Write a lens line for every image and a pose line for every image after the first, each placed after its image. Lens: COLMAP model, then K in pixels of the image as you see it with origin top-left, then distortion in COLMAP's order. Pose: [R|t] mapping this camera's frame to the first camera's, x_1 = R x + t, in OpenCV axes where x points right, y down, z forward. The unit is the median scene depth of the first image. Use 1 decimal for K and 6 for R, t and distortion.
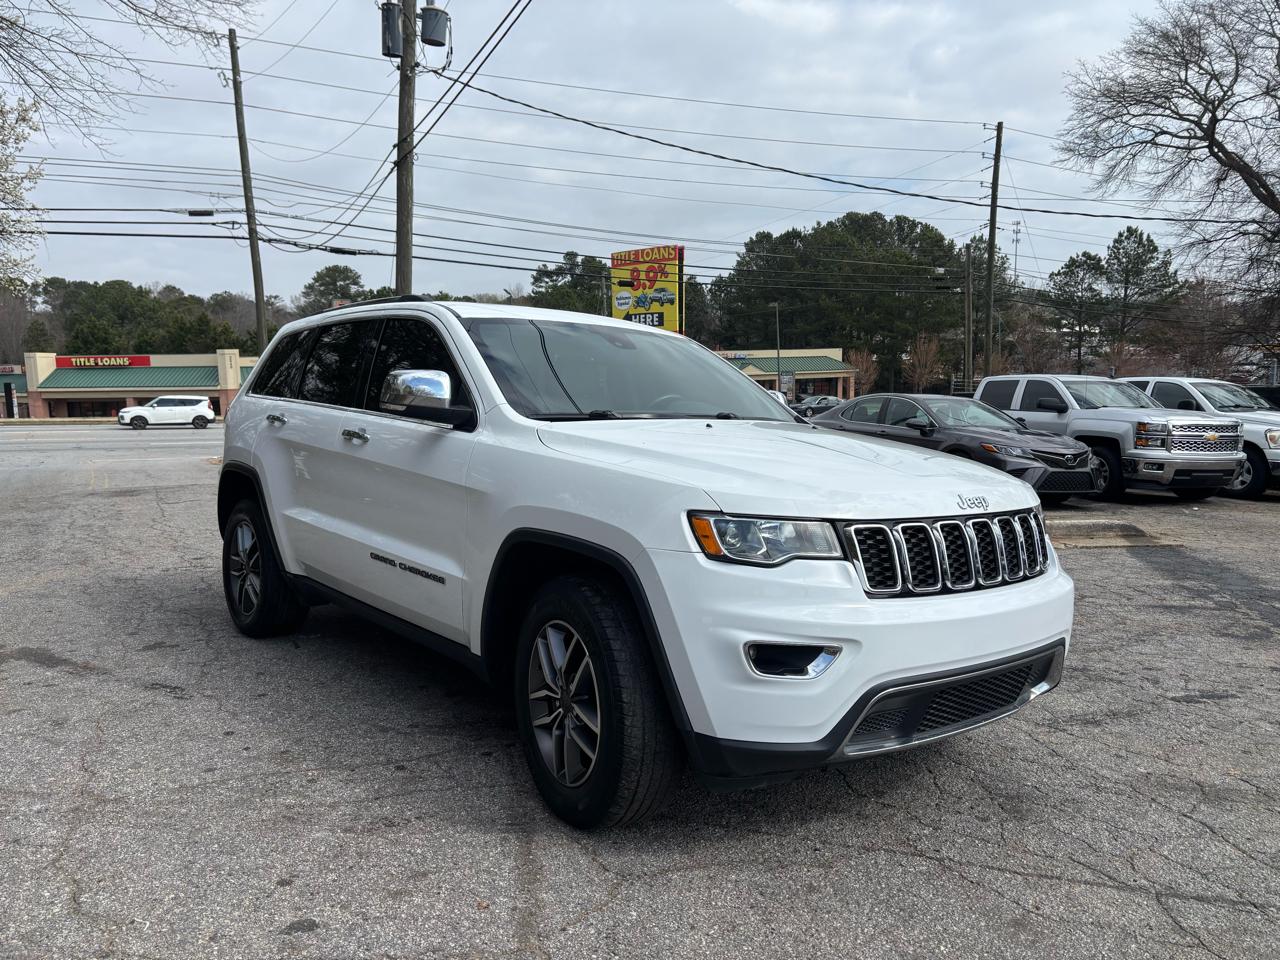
lens RADIAL K [[966.1, 0, 639.7], [0, 966.1, 490.0], [0, 0, 1]] dist [0.052277, -0.054619]
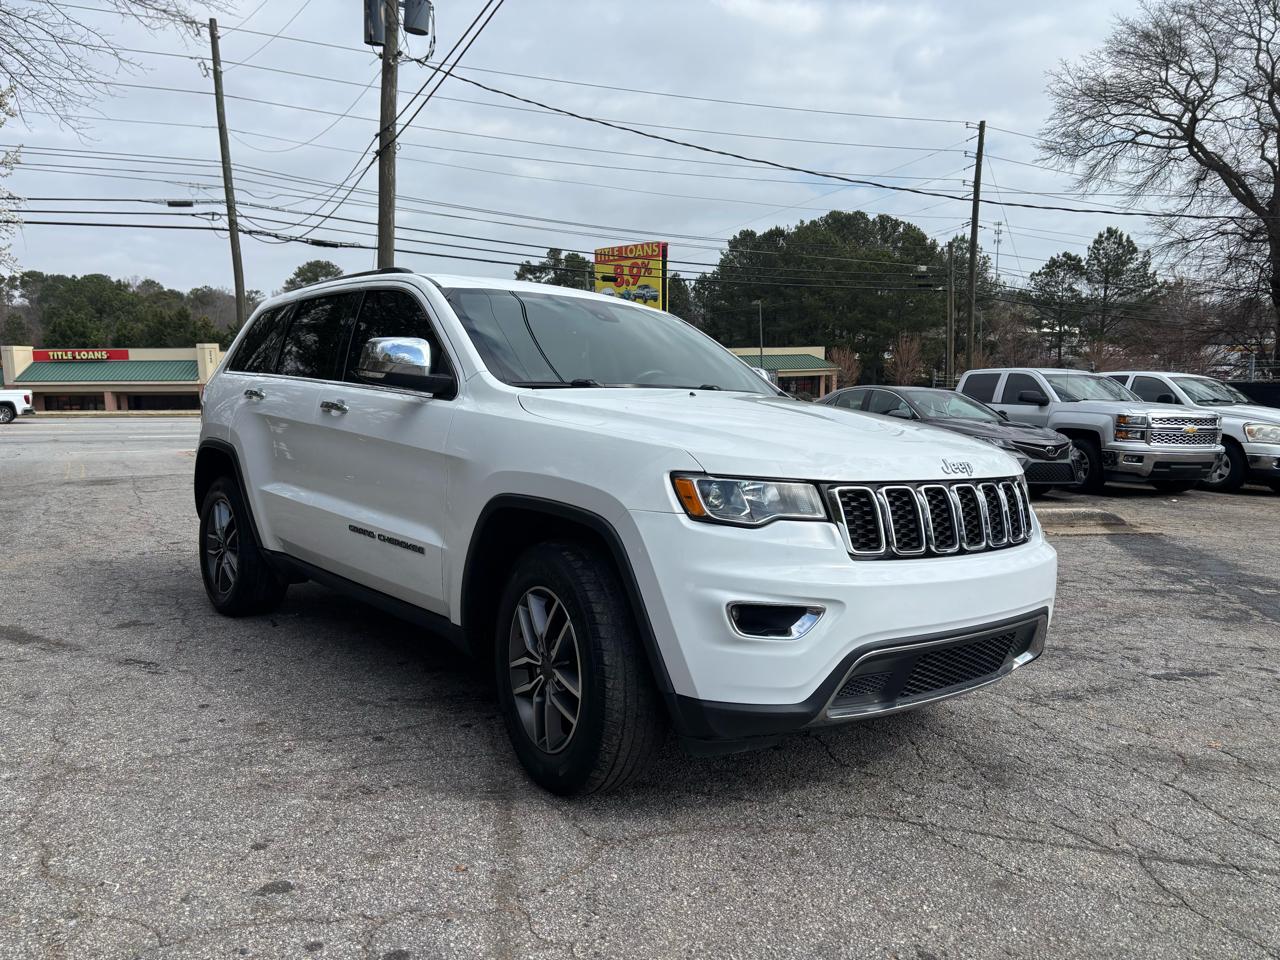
lens RADIAL K [[966.1, 0, 637.3], [0, 966.1, 490.1], [0, 0, 1]] dist [0.052277, -0.054619]
pose [[0.999879, 0.003118, 0.015249, 0.000395], [-0.003152, 0.999993, 0.002219, 0.020930], [-0.015242, -0.002267, 0.999881, 0.006748]]
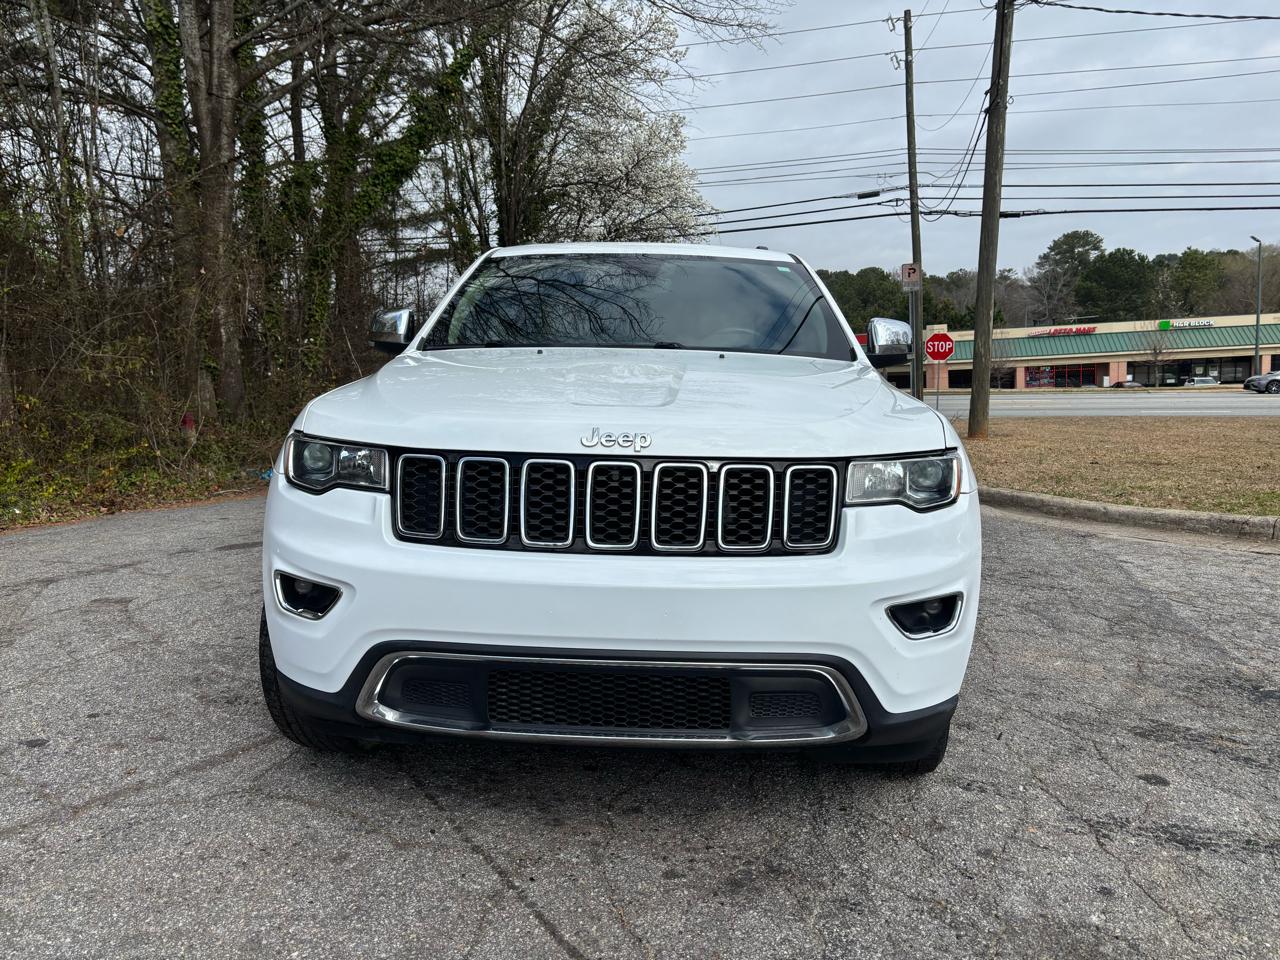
lens RADIAL K [[966.1, 0, 633.4], [0, 966.1, 479.2], [0, 0, 1]] dist [0.052277, -0.054619]
pose [[0.746707, 0.062425, -0.662217, 0.509783], [-0.052888, 0.998006, 0.034442, 0.010370], [0.663047, 0.009305, 0.748520, 0.273727]]
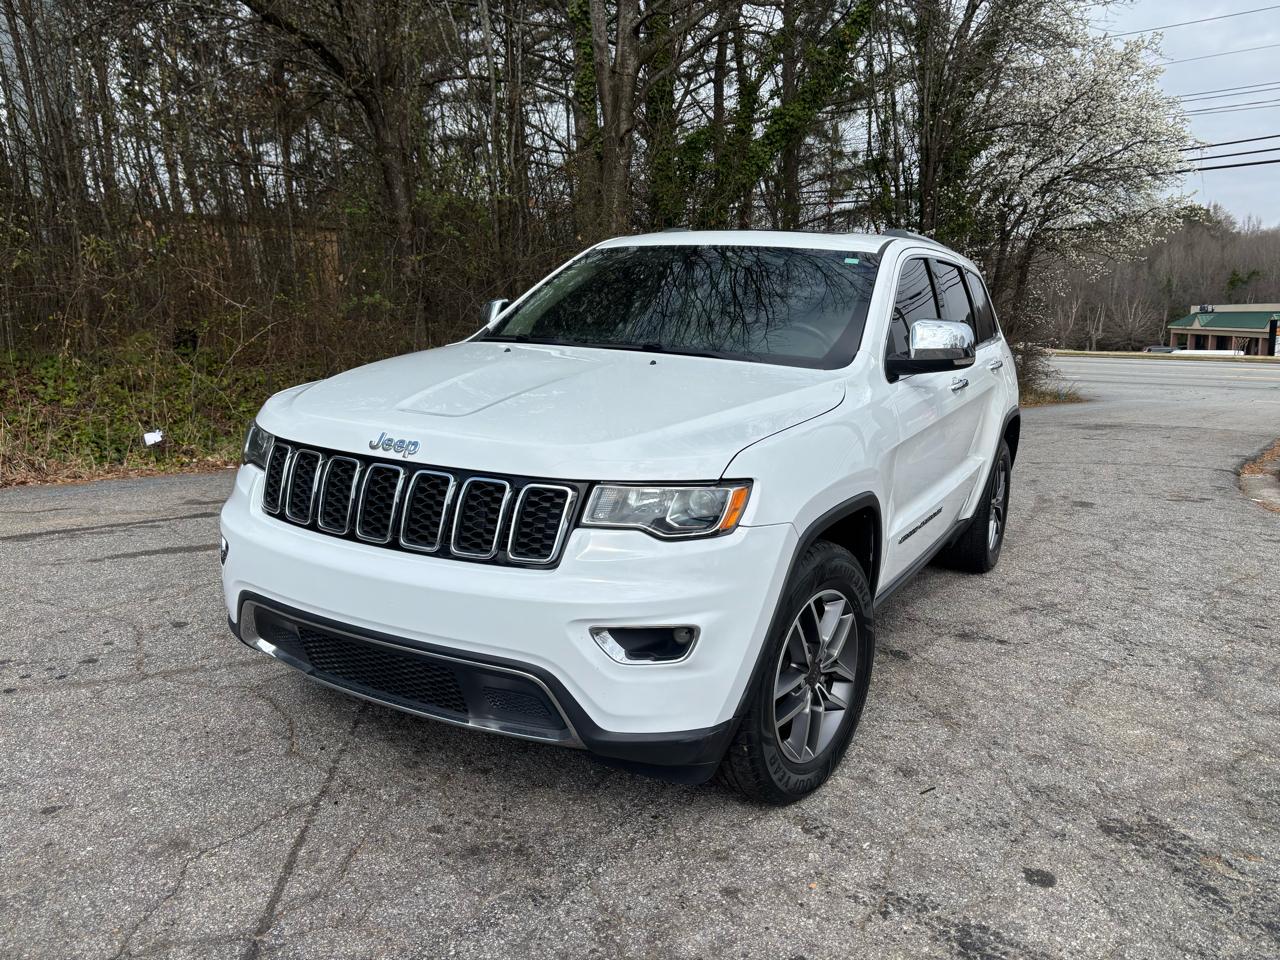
lens RADIAL K [[966.1, 0, 648.3], [0, 966.1, 491.3], [0, 0, 1]] dist [0.052277, -0.054619]
pose [[0.367608, 0.165608, -0.915117, 0.725475], [-0.107393, 0.984993, 0.135113, -0.051443], [0.923759, 0.048608, 0.379876, 0.534196]]
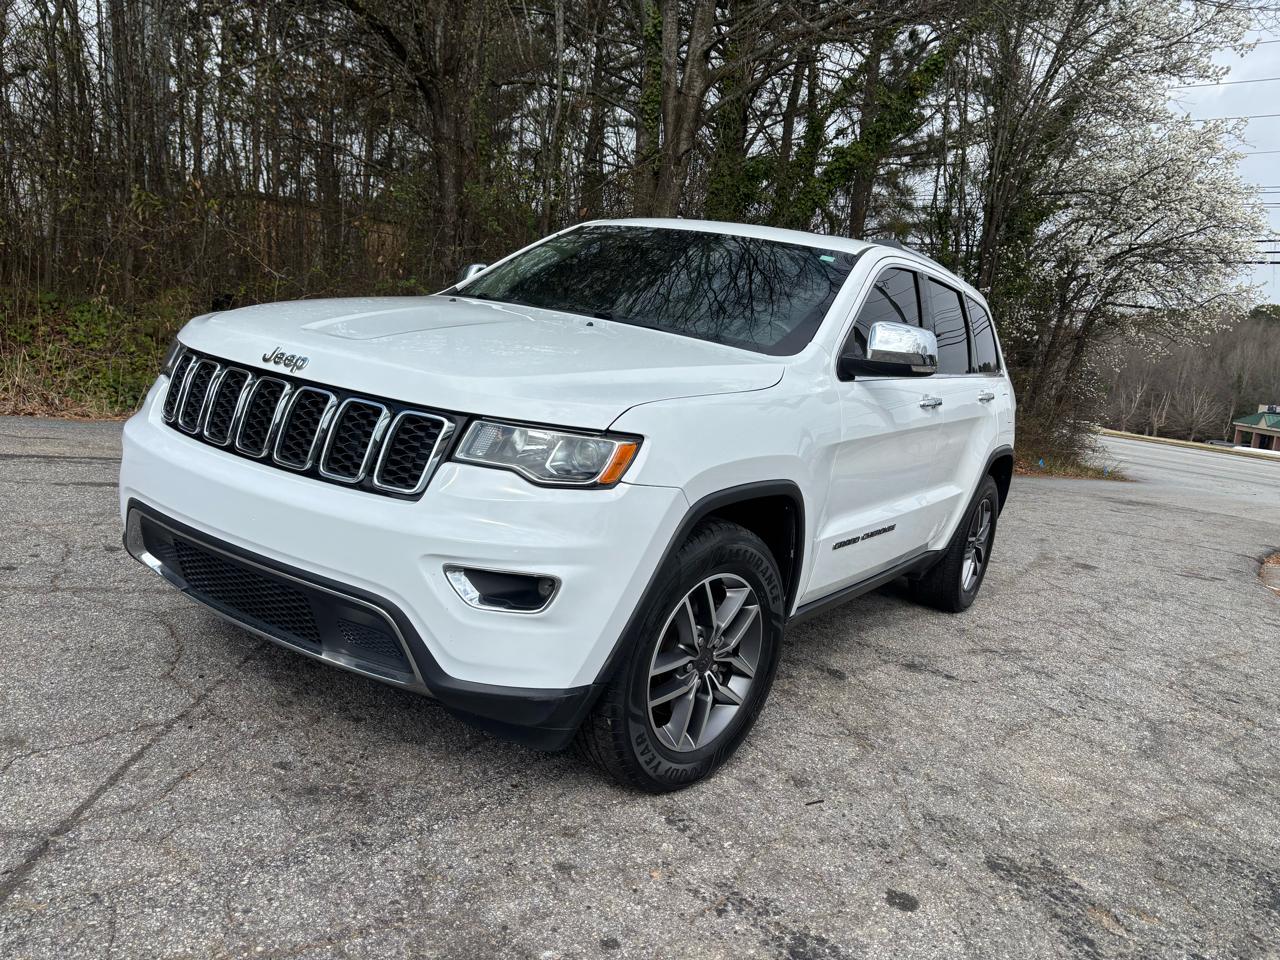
lens RADIAL K [[966.1, 0, 649.6], [0, 966.1, 490.9], [0, 0, 1]] dist [0.052277, -0.054619]
pose [[0.307773, 0.177064, -0.934839, 0.737221], [-0.223282, 0.968535, 0.109936, -0.023231], [0.924890, 0.174897, 0.337624, 0.619032]]
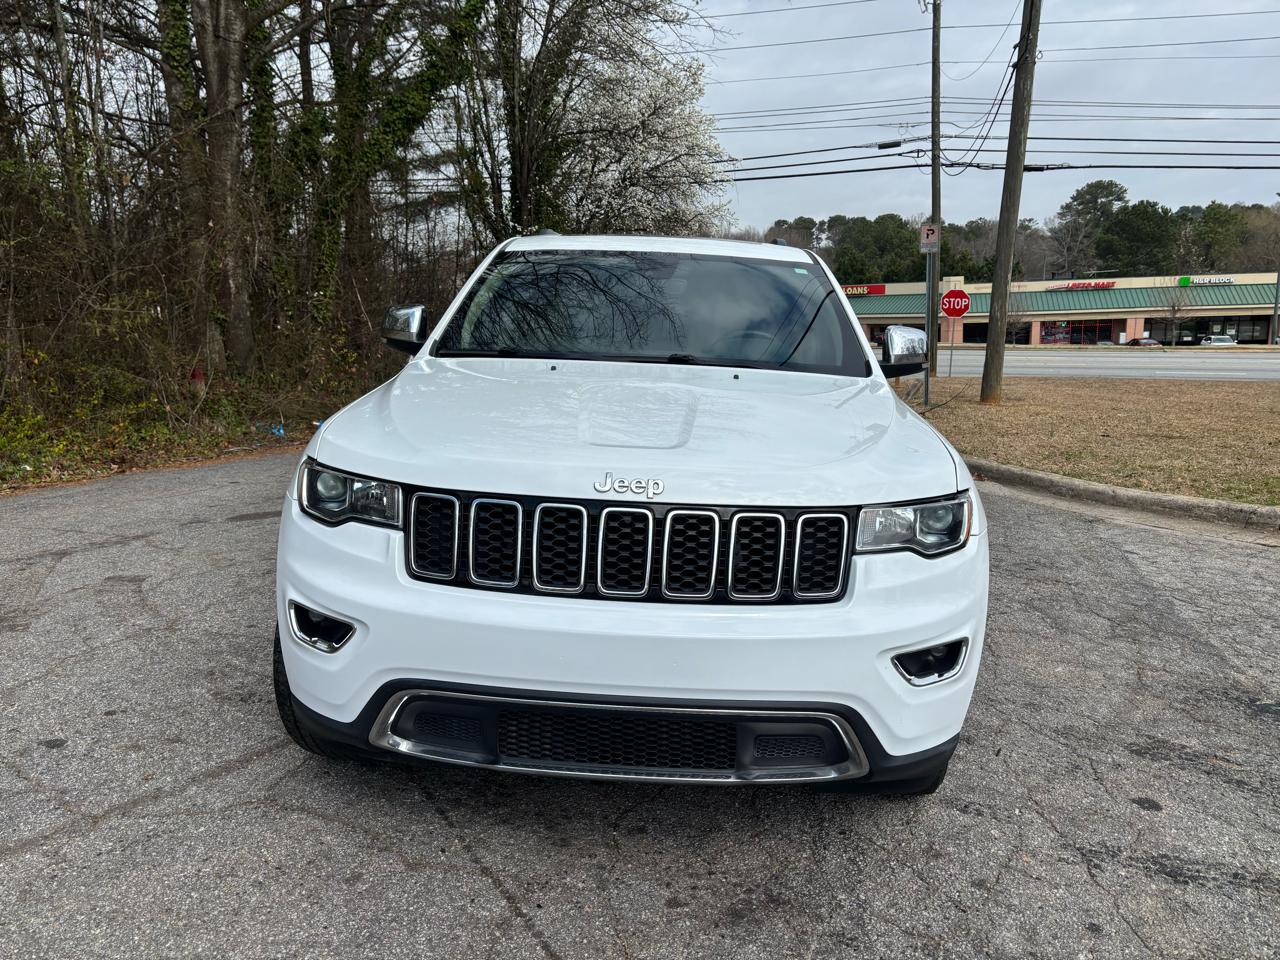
lens RADIAL K [[966.1, 0, 641.3], [0, 966.1, 488.0], [0, 0, 1]] dist [0.052277, -0.054619]
pose [[0.744121, 0.121033, -0.656989, 0.505621], [-0.073470, 0.992312, 0.099594, -0.036081], [0.663992, -0.025841, 0.747293, 0.271497]]
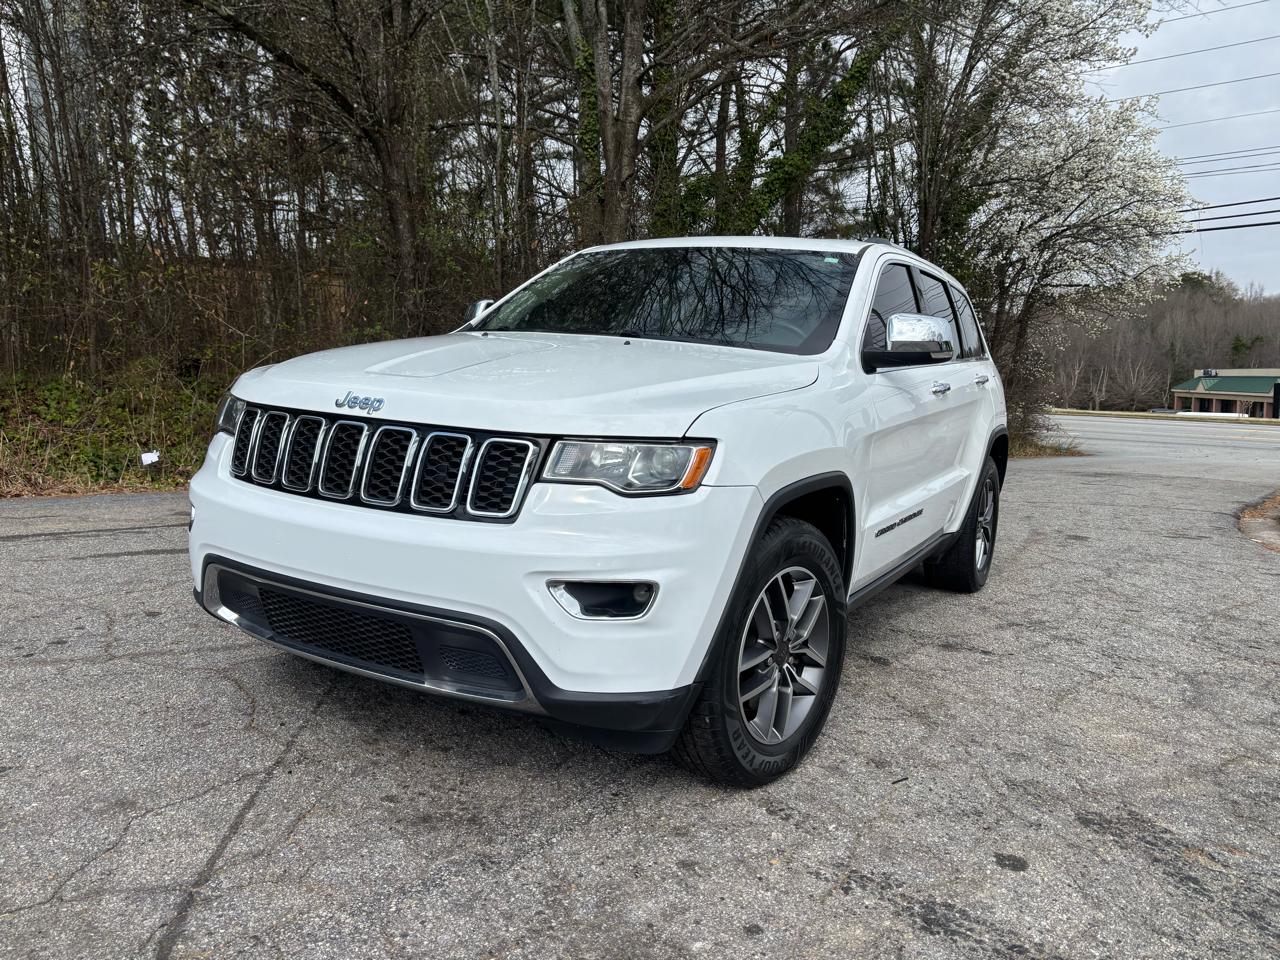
lens RADIAL K [[966.1, 0, 632.5], [0, 966.1, 481.4], [0, 0, 1]] dist [0.052277, -0.054619]
pose [[0.348677, 0.111701, -0.930563, 0.735568], [-0.125131, 0.989532, 0.071894, -0.005782], [0.928852, 0.091374, 0.359005, 0.556944]]
